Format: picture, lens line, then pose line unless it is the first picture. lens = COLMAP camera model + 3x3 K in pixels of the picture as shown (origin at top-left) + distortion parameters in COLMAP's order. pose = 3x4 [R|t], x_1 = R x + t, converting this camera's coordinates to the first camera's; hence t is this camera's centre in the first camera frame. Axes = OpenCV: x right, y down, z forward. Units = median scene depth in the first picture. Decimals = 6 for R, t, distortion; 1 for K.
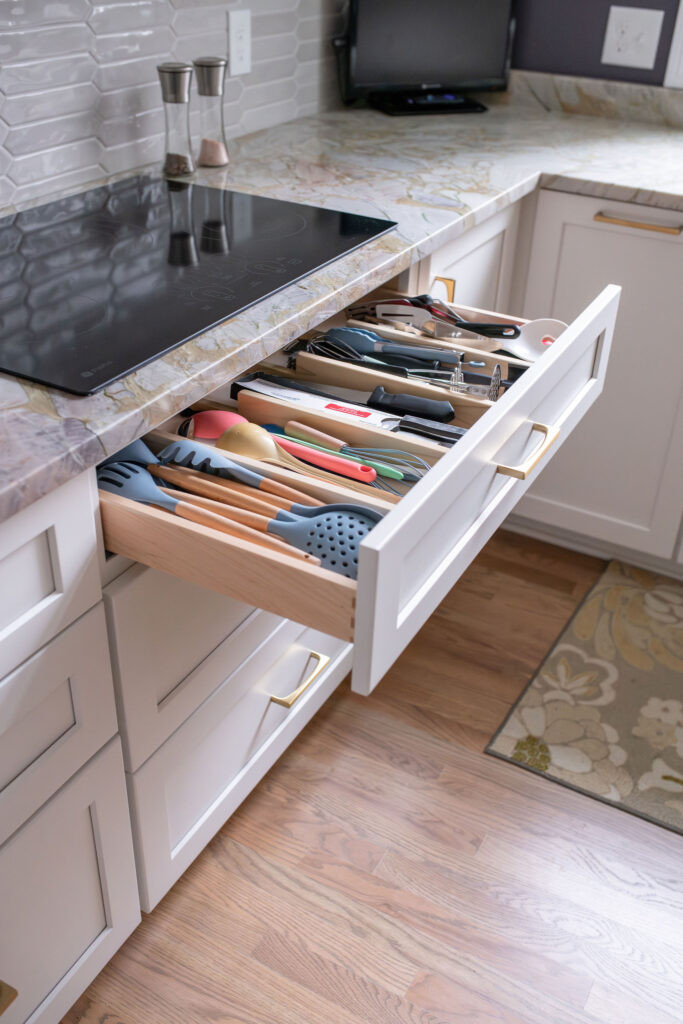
lens RADIAL K [[983.1, 0, 338.2], [0, 983.1, 515.6], [0, 0, 1]] dist [-0.039921, 0.000000]
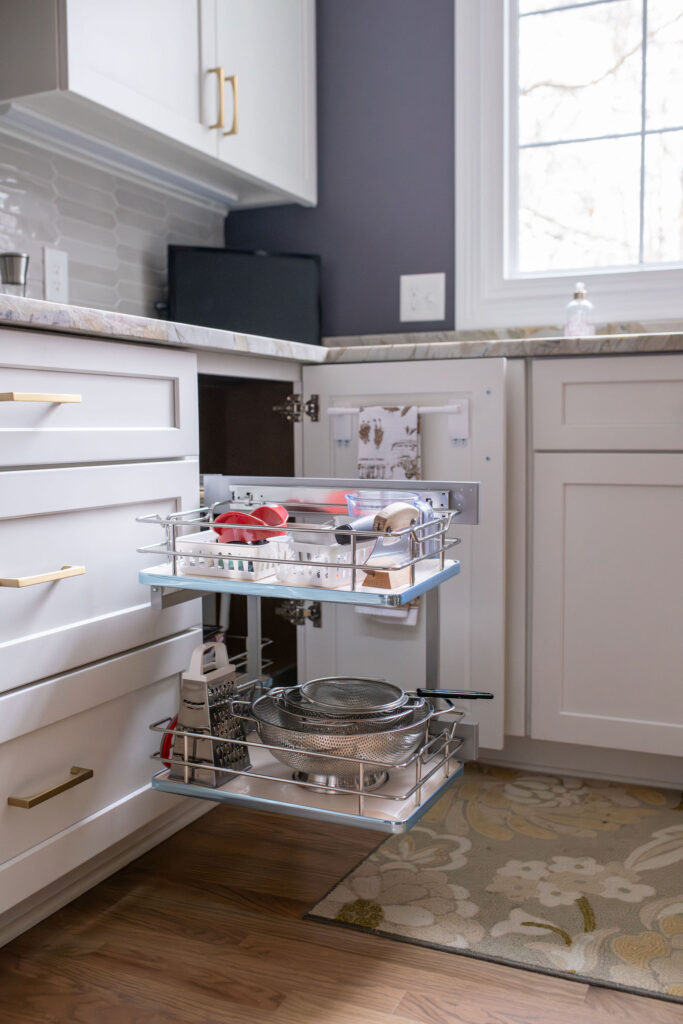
lens RADIAL K [[983.1, 0, 342.2], [0, 983.1, 510.4], [0, 0, 1]] dist [-0.039921, 0.000000]
pose [[0.996097, -0.048626, 0.073666, 0.136427], [0.077786, 0.878043, -0.472218, 0.321333], [-0.041720, 0.476105, 0.878398, 0.134727]]
